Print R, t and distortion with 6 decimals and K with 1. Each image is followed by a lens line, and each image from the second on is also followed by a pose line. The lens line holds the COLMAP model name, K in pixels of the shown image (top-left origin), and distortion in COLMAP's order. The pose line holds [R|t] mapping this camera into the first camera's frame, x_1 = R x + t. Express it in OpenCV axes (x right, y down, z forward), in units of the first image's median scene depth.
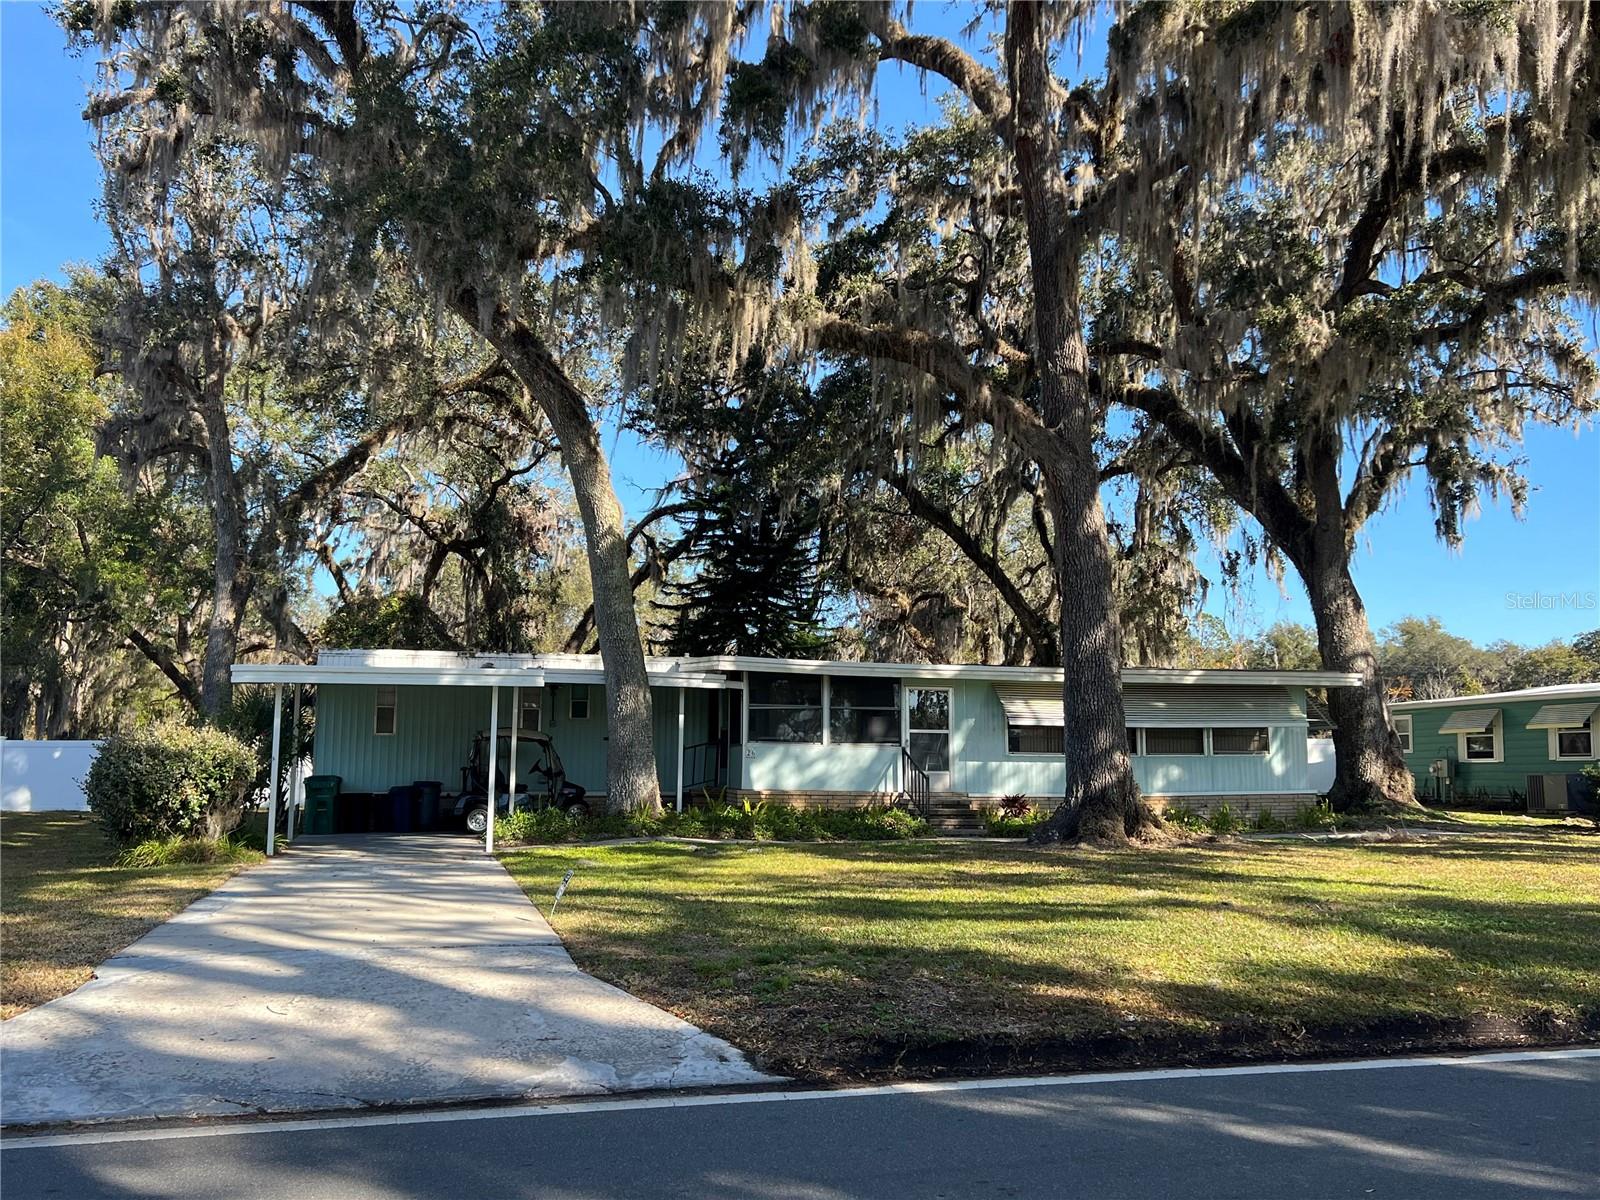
lens RADIAL K [[1396.7, 0, 799.9], [0, 1396.7, 595.0], [0, 0, 1]] dist [0.069961, -0.010822]
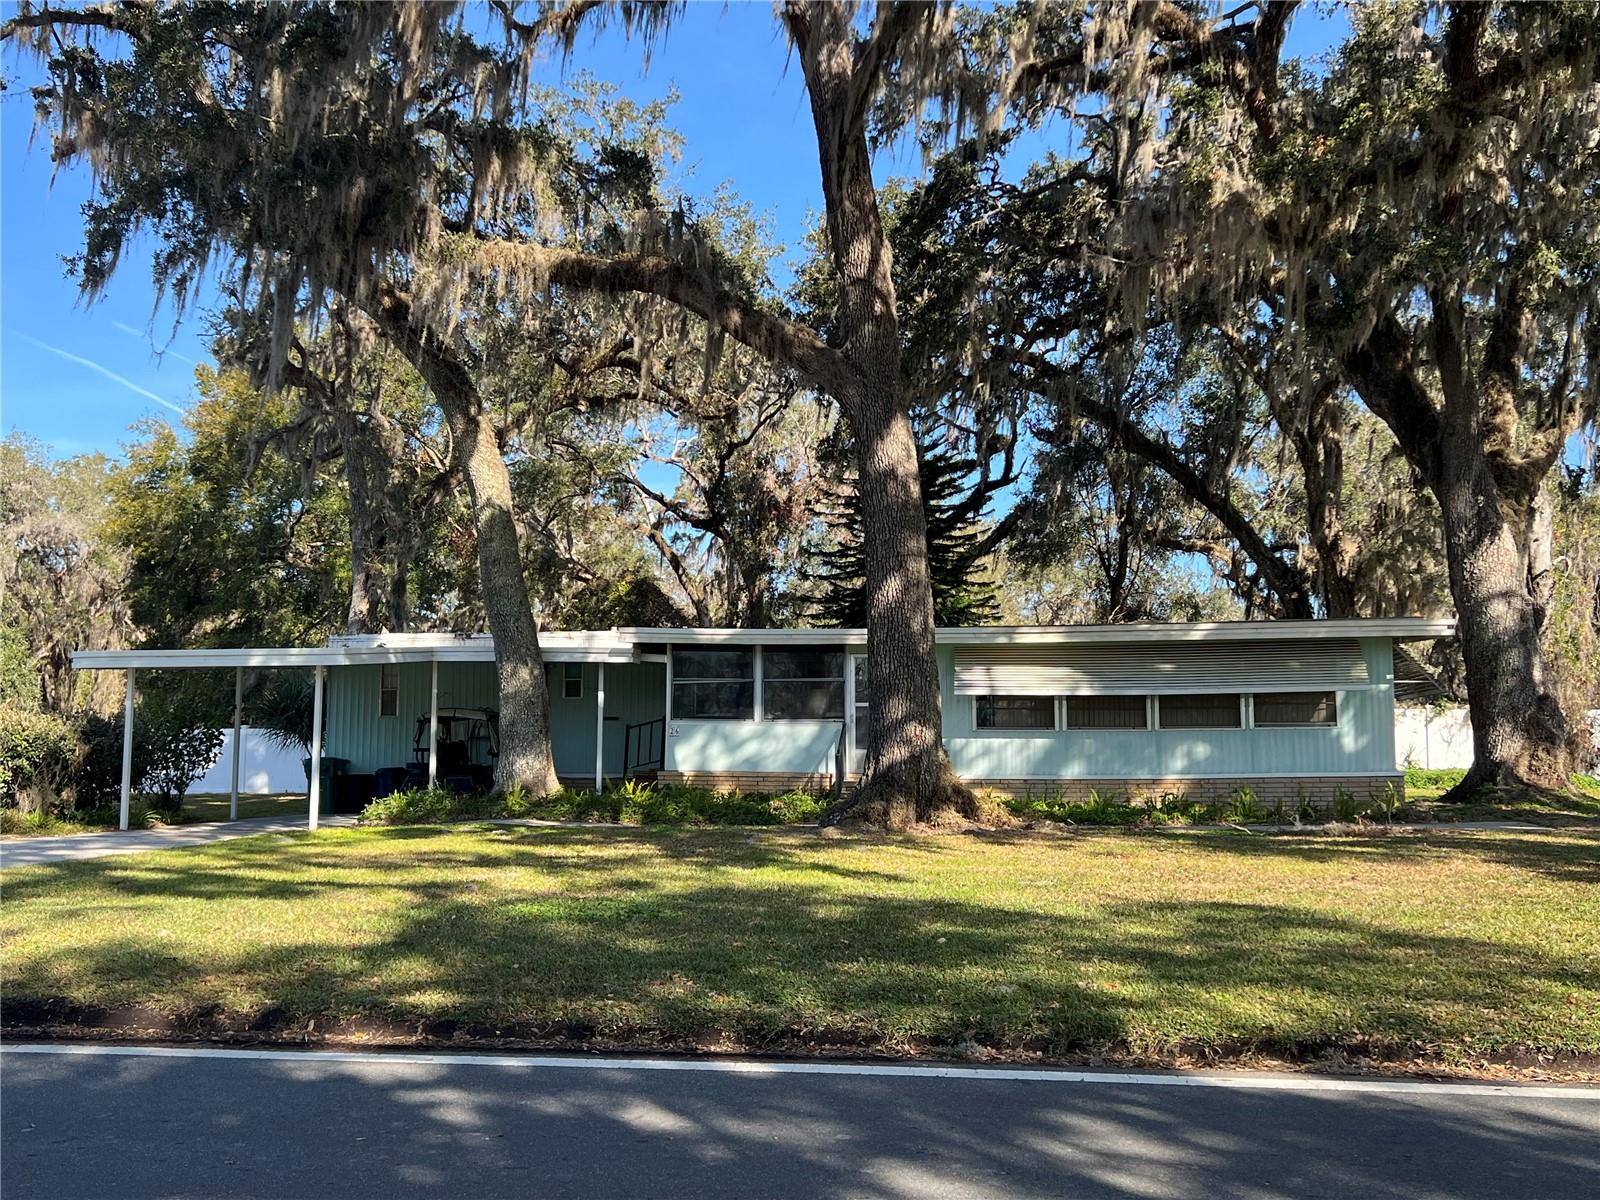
lens RADIAL K [[1541.4, 0, 800.1], [0, 1541.4, 602.2], [0, 0, 1]] dist [0.046618, 0.000000]
pose [[0.919488, -0.043996, -0.390648, 0.435787], [0.051808, 0.998612, 0.009476, 0.021772], [0.389689, -0.028952, 0.920491, 0.095399]]
